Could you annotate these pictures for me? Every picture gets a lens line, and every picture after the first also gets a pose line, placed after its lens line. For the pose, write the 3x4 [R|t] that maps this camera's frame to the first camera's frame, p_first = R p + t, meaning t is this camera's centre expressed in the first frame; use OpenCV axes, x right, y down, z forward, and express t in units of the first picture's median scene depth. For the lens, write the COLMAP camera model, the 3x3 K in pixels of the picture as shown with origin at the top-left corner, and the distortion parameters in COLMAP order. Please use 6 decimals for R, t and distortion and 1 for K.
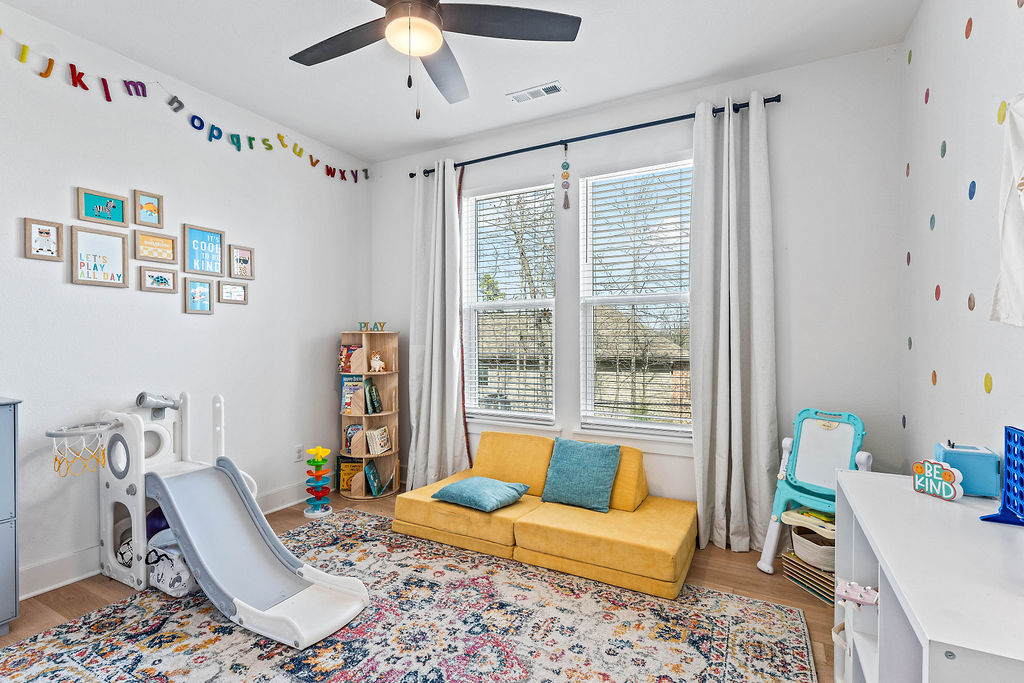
lens RADIAL K [[474.0, 0, 512.0], [0, 474.0, 341.5], [0, 0, 1]] dist [0.001308, 0.000441]
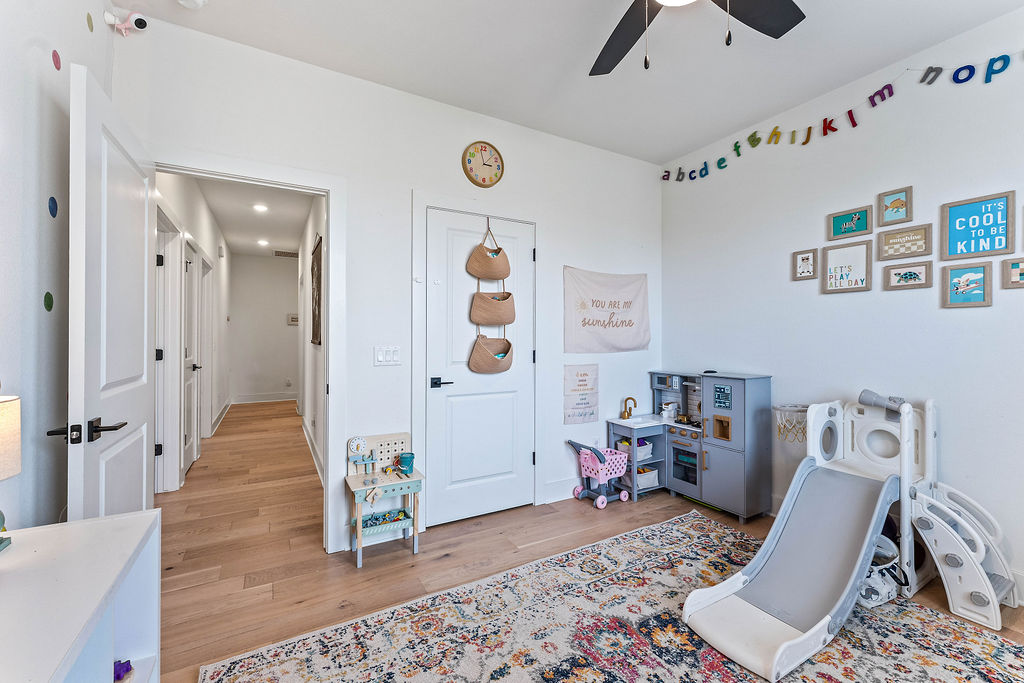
lens RADIAL K [[419.6, 0, 504.4], [0, 419.6, 337.0], [0, 0, 1]] dist [-0.000526, 0.000156]
pose [[-0.536435, -0.009740, -0.843886, 0.418960], [-0.011315, 0.999927, -0.004349, 0.004902], [0.843866, 0.007216, -0.536506, 0.821482]]
